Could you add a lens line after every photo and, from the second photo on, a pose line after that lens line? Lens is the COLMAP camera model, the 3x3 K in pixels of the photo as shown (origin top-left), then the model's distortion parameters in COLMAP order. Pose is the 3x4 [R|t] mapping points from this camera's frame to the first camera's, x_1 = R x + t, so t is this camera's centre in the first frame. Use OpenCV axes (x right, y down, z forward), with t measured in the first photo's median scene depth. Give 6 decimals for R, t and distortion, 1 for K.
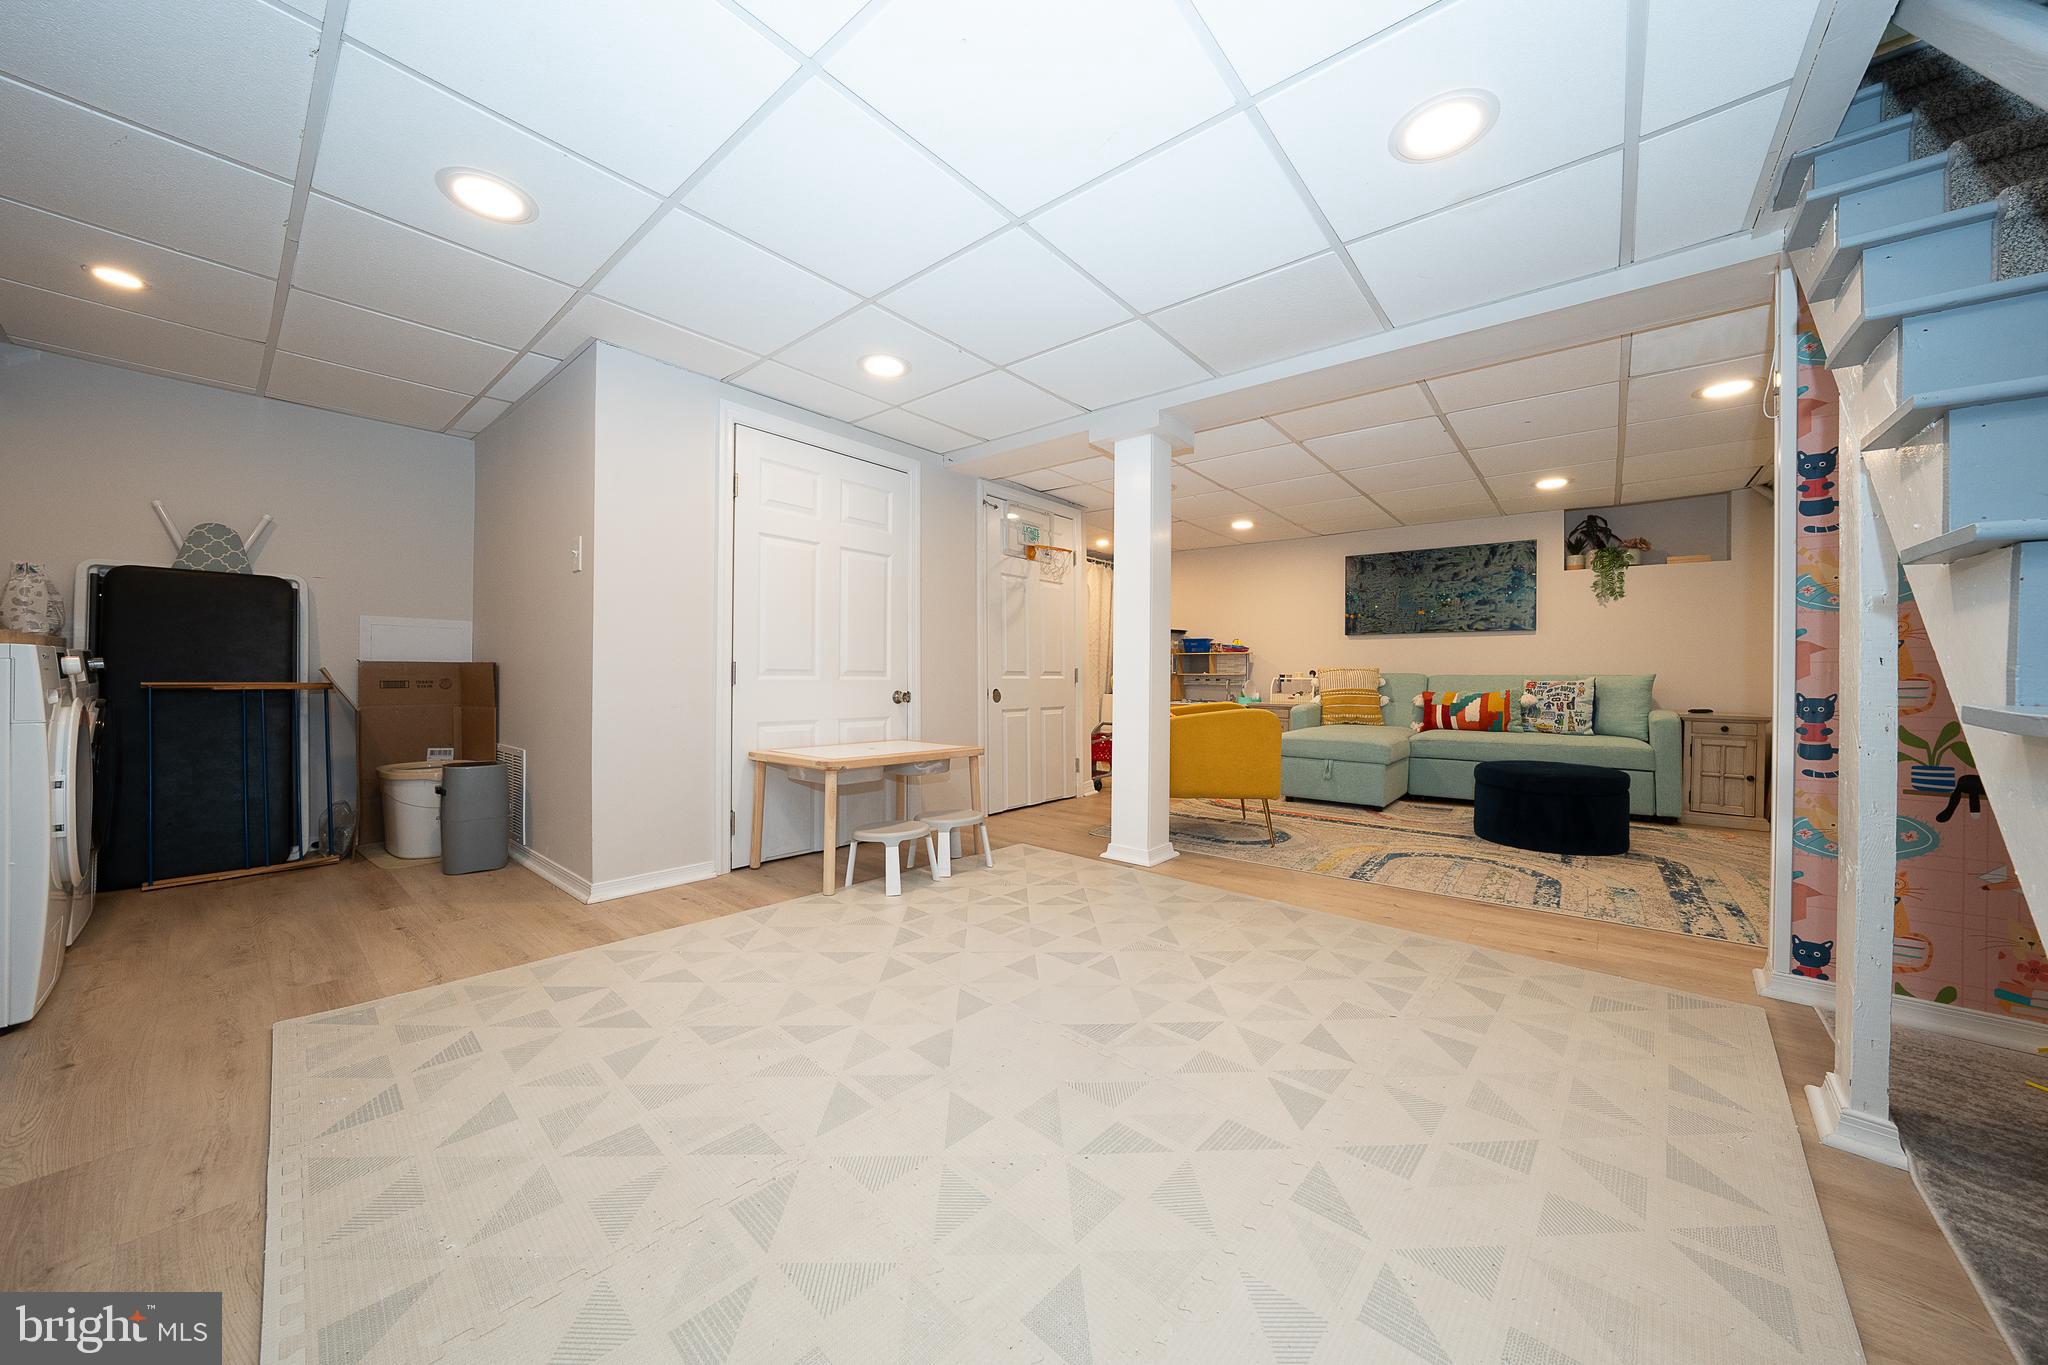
lens RADIAL K [[705.9, 0, 1025.0], [0, 705.9, 674.1], [0, 0, 1]] dist [-0.011026, 0.000898]
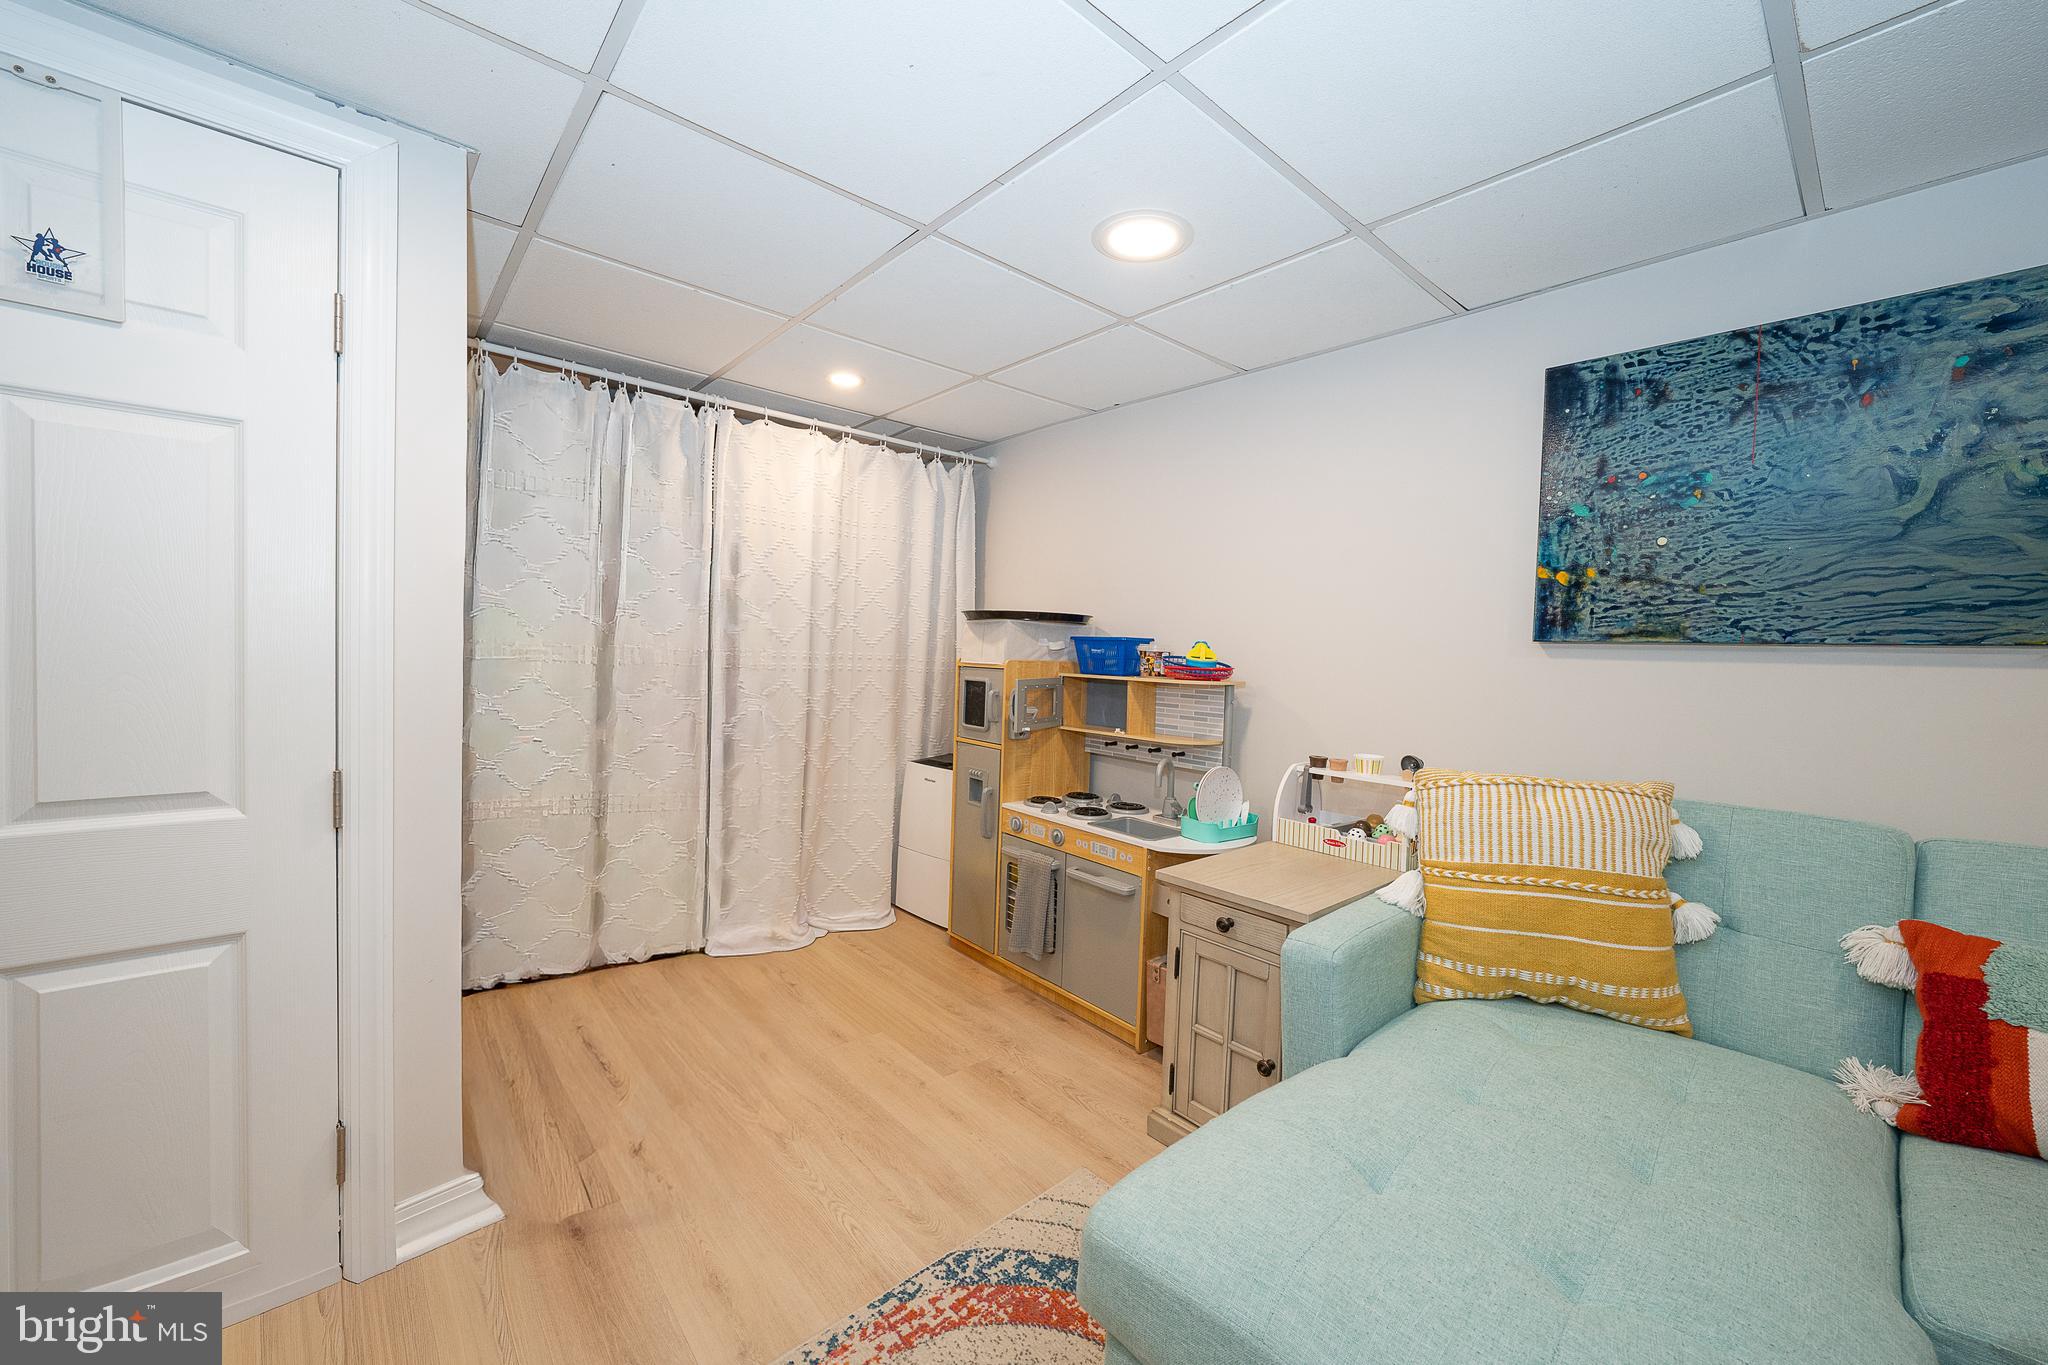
lens RADIAL K [[796.7, 0, 1019.3], [0, 796.7, 686.6], [0, 0, 1]] dist [-0.006397, -0.000240]
pose [[0.989463, 0.020866, -0.143278, 0.290953], [-0.013994, 0.998710, 0.048801, -0.049595], [0.144111, -0.046281, 0.988479, 0.641904]]
